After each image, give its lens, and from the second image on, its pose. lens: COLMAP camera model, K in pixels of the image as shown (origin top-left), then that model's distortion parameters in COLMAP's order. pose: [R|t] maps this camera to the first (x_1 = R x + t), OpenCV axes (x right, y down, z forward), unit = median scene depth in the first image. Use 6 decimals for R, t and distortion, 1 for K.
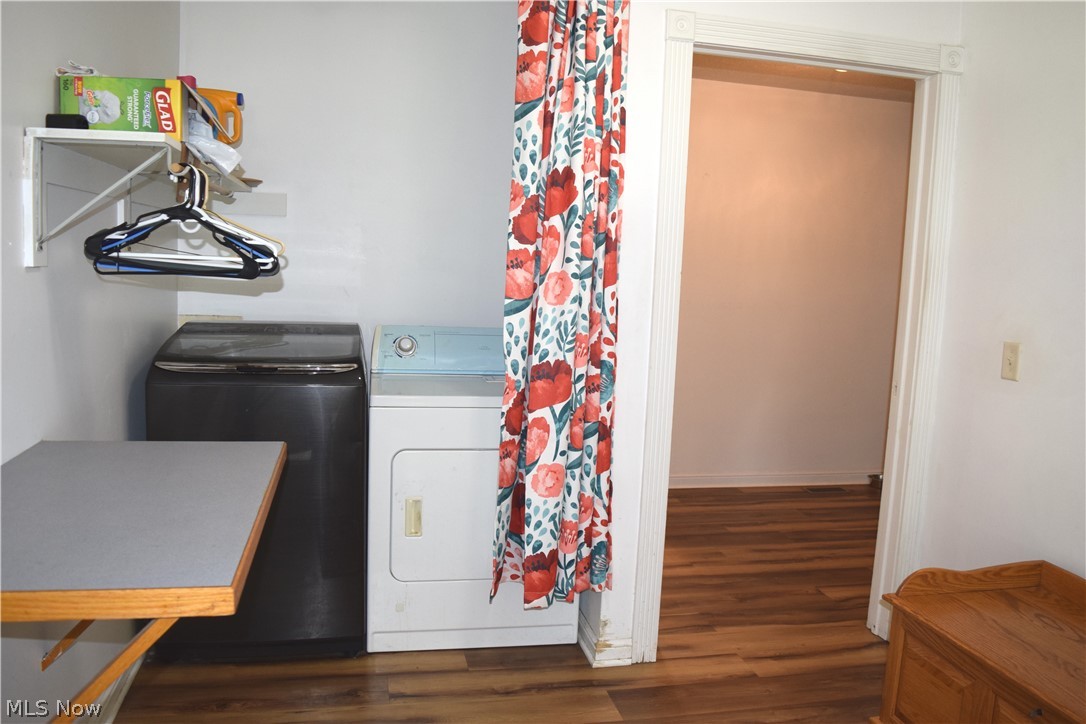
lens RADIAL K [[853.6, 0, 543.0], [0, 853.6, 362.0], [0, 0, 1]] dist [-0.094638, 0.021122]
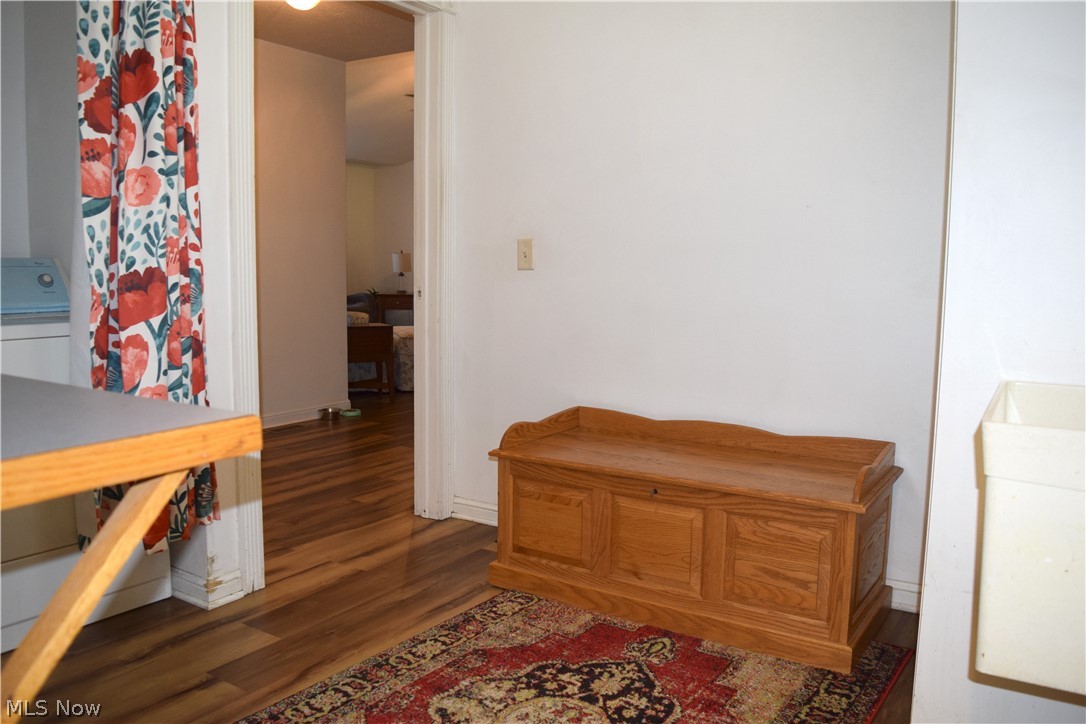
lens RADIAL K [[853.6, 0, 543.0], [0, 853.6, 362.0], [0, 0, 1]] dist [-0.094638, 0.021122]
pose [[0.701117, -0.113369, 0.703977, -0.316310], [0.101777, 0.993082, 0.058564, 0.085478], [-0.705746, 0.030589, 0.707805, 0.103588]]
